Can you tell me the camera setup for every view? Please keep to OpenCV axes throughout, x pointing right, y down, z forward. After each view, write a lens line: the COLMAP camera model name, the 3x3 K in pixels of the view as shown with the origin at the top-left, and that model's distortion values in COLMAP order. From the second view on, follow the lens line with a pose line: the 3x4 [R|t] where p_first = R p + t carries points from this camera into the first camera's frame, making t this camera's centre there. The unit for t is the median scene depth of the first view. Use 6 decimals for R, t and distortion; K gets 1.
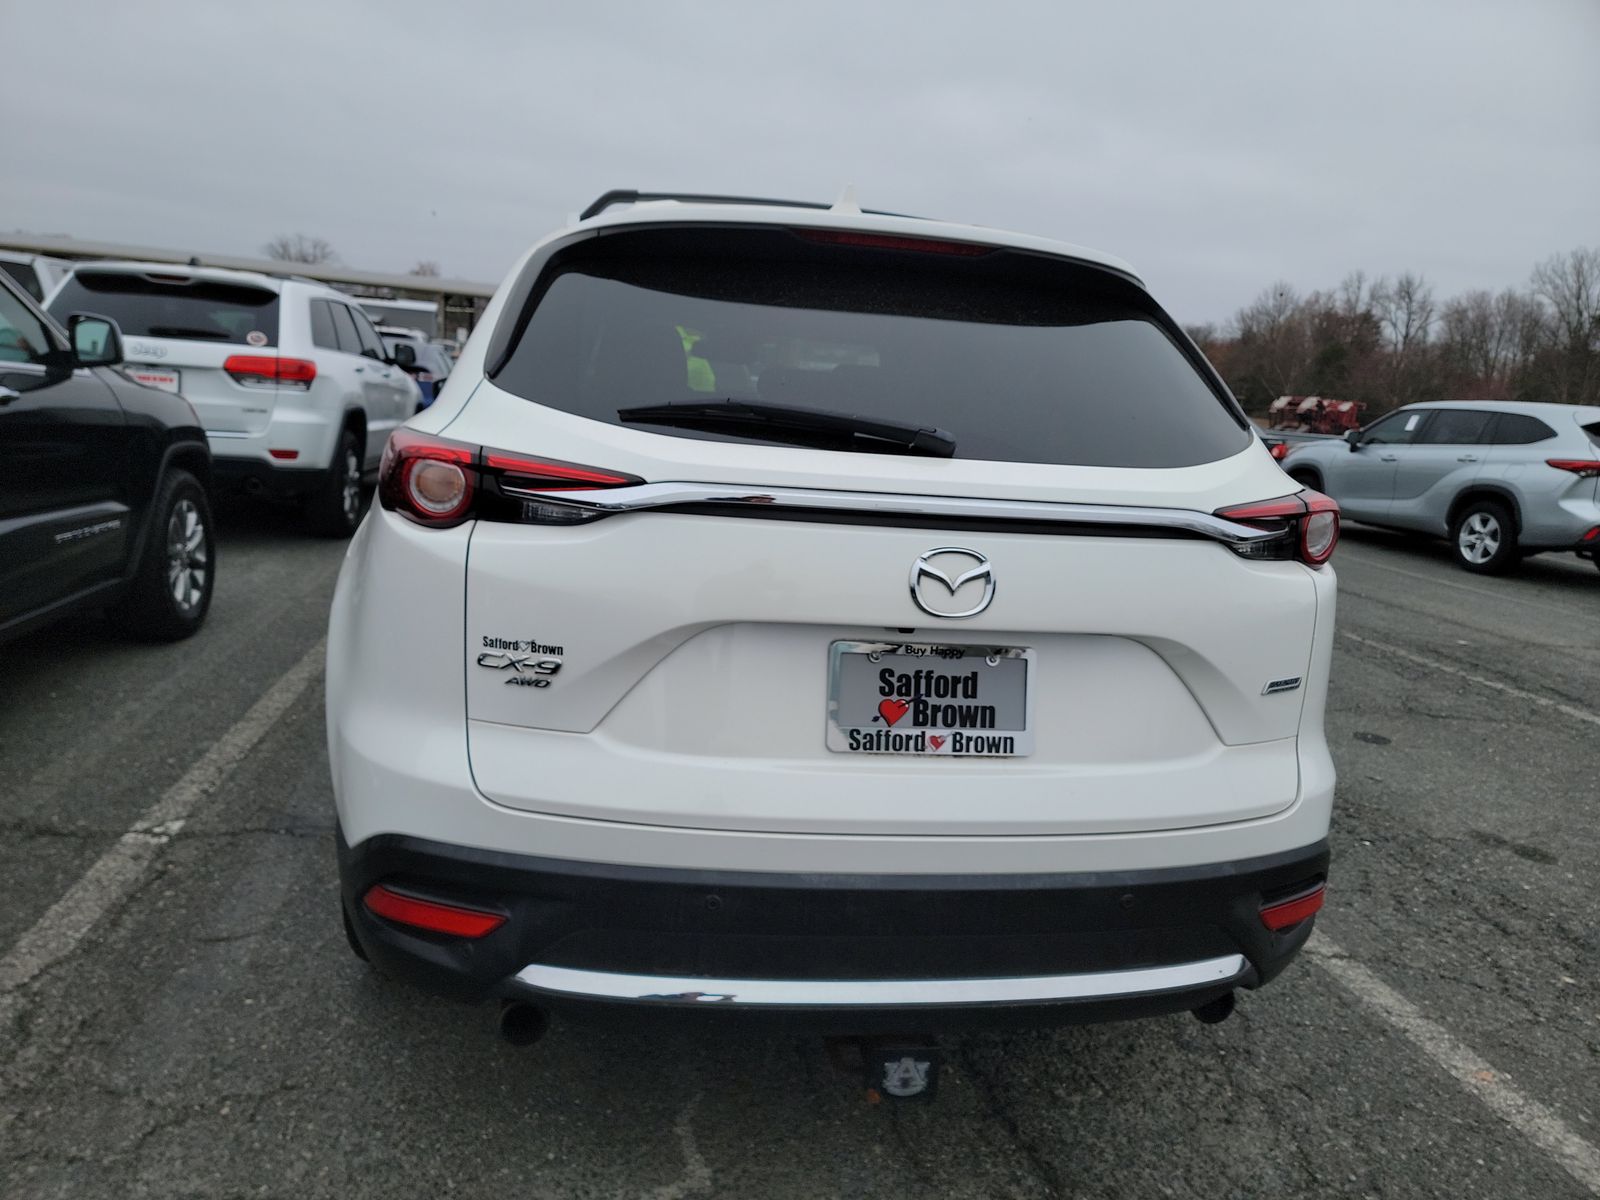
lens RADIAL K [[1106.0, 0, 800.0], [0, 1106.0, 600.0], [0, 0, 1]] dist [0.054413, -0.072570]
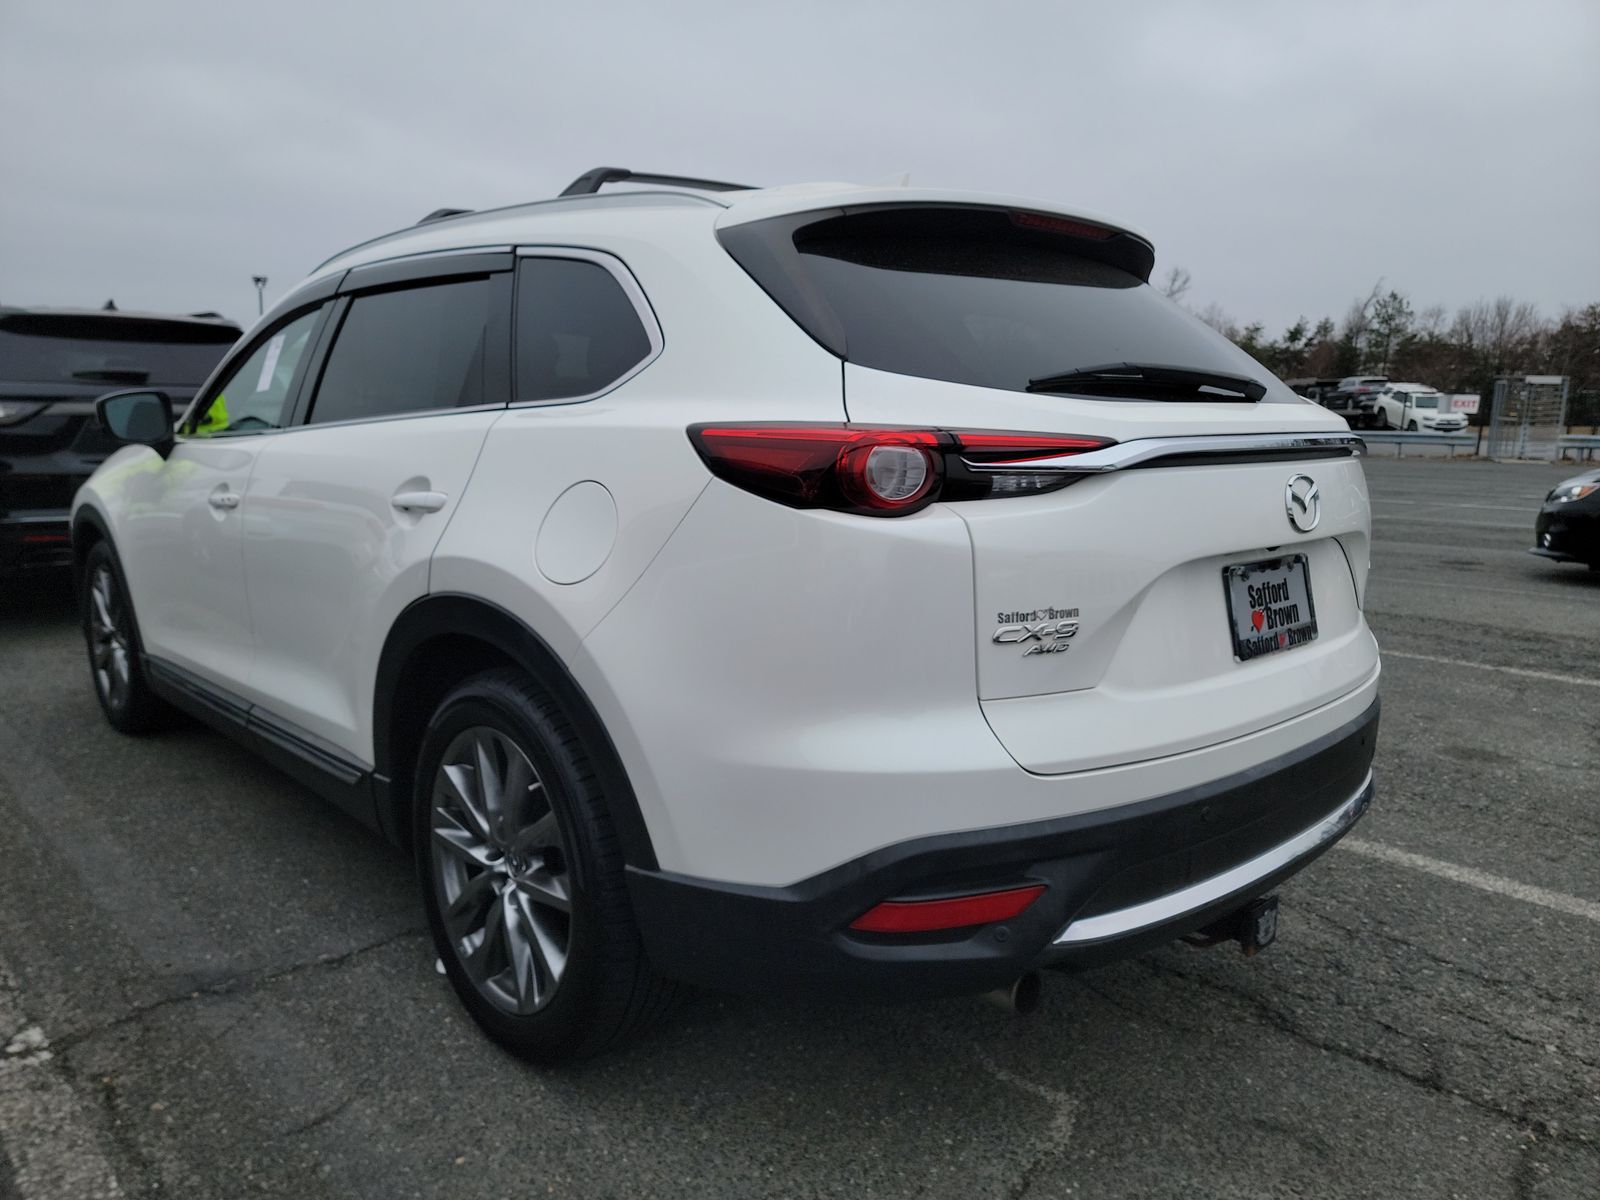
lens RADIAL K [[1106.0, 0, 800.0], [0, 1106.0, 600.0], [0, 0, 1]] dist [0.054413, -0.072570]
pose [[0.835441, -0.158904, 0.526106, -0.935499], [0.159535, 0.986188, 0.044529, -0.050783], [-0.525915, 0.046731, 0.849252, 0.245157]]
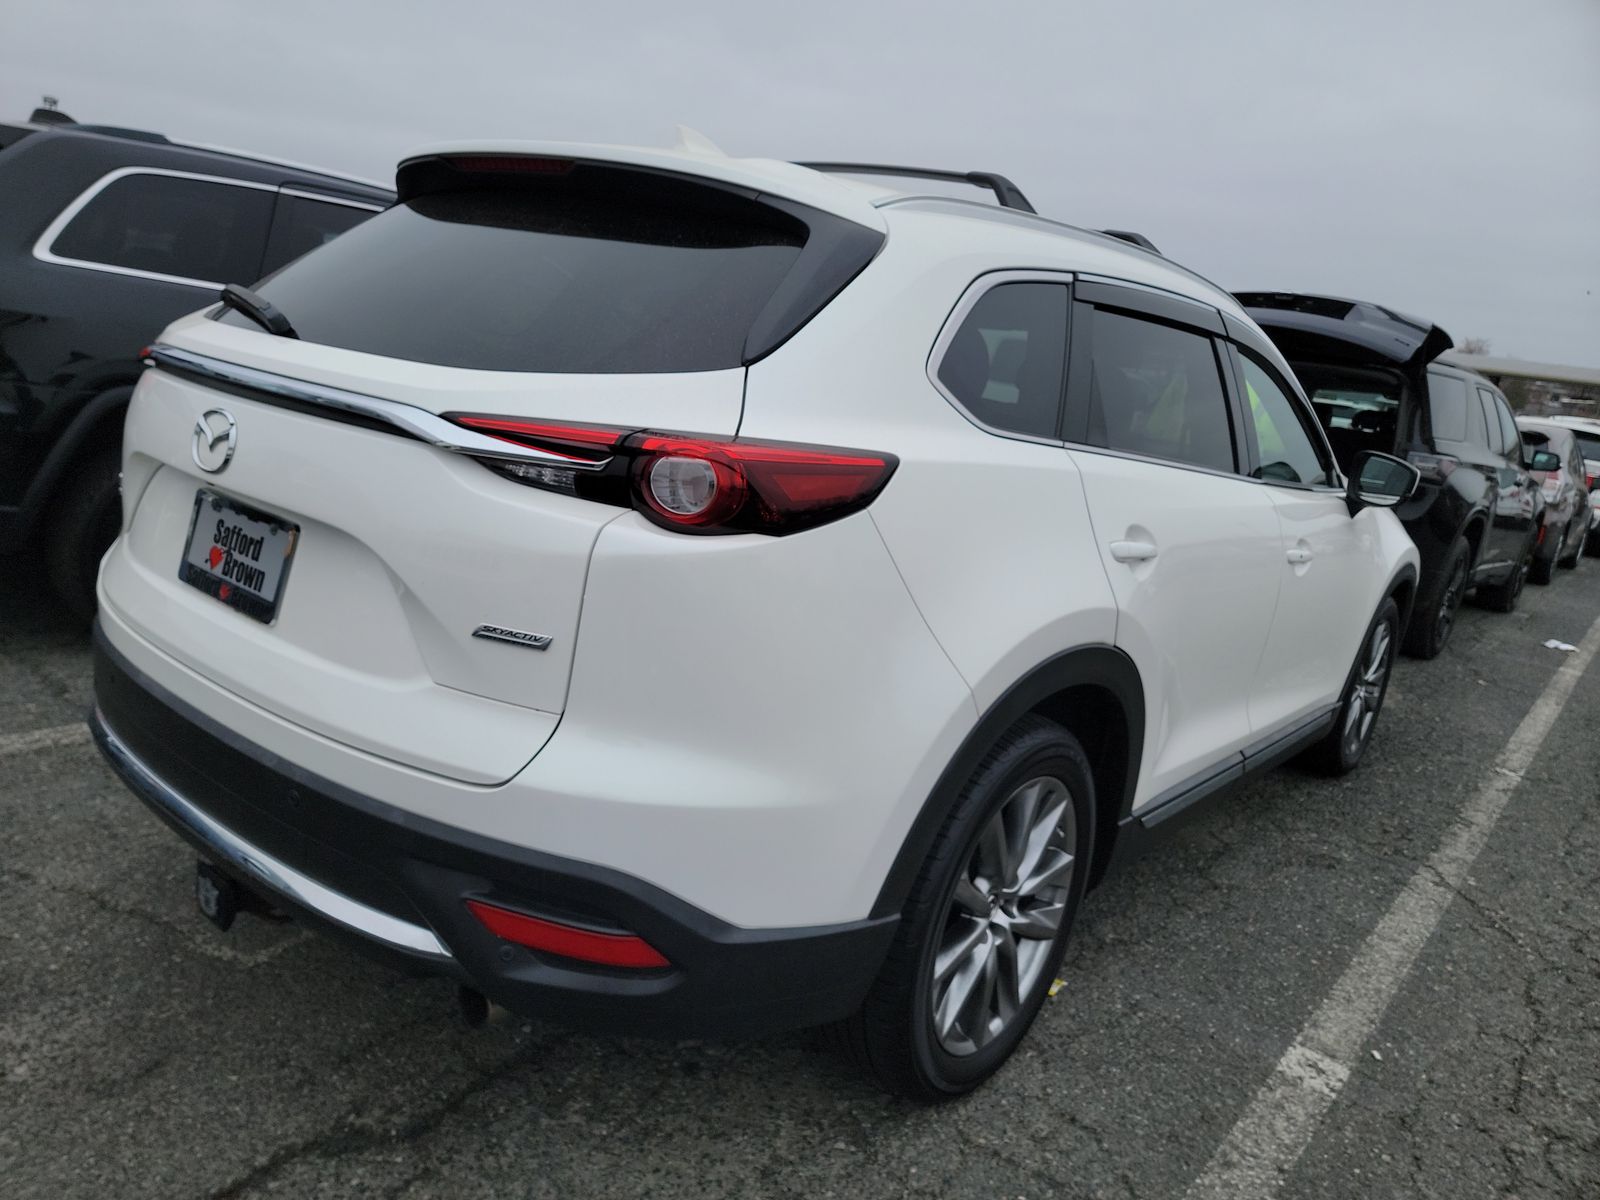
lens RADIAL K [[1106.0, 0, 800.0], [0, 1106.0, 600.0], [0, 0, 1]] dist [0.054413, -0.072570]
pose [[0.669165, 0.179932, -0.721001, 1.293508], [-0.229228, 0.972909, 0.030050, -0.027102], [0.706876, 0.145165, 0.692282, 0.633867]]
